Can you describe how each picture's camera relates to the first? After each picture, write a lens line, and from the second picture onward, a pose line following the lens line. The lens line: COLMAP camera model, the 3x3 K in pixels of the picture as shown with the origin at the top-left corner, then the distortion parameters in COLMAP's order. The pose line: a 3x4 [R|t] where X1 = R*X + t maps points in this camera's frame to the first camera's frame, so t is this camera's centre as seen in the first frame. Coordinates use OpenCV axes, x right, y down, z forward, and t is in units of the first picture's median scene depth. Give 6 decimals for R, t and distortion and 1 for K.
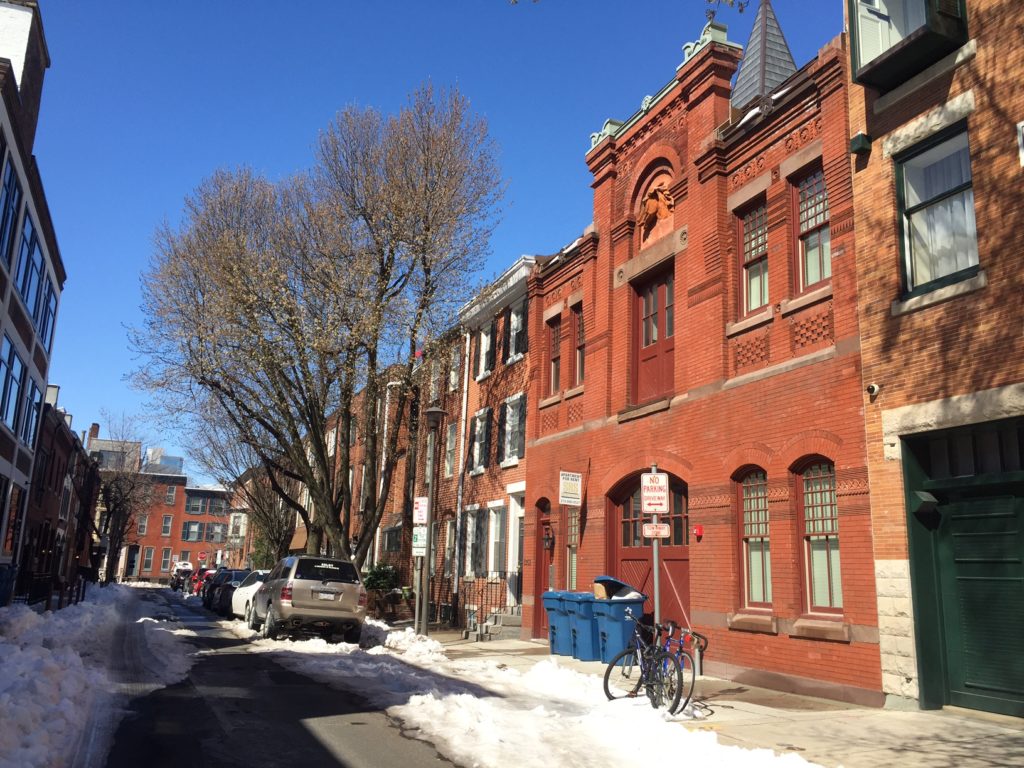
lens RADIAL K [[877.1, 0, 513.6], [0, 877.1, 384.4], [0, 0, 1]] dist [0.071674, -0.088664]
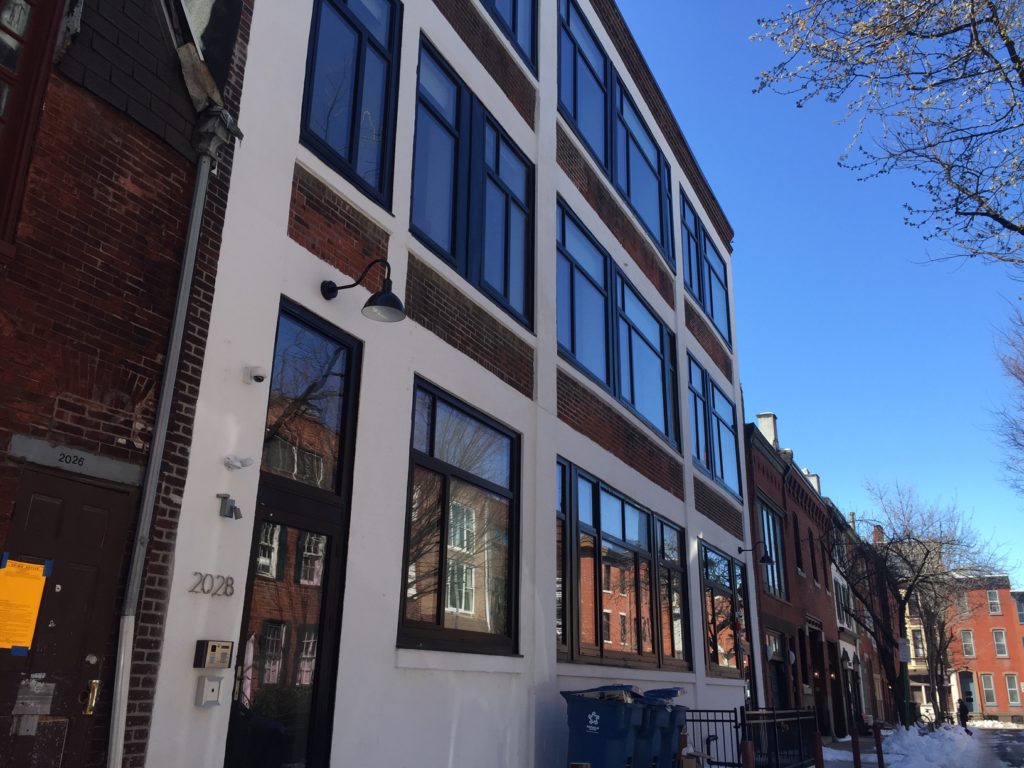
lens RADIAL K [[877.1, 0, 517.8], [0, 877.1, 383.4], [0, 0, 1]] dist [0.071674, -0.088664]
pose [[0.662386, -0.274957, -0.696881, -0.157549], [0.173919, 0.961238, -0.213950, 0.079041], [0.728695, 0.020517, 0.684531, 0.371994]]
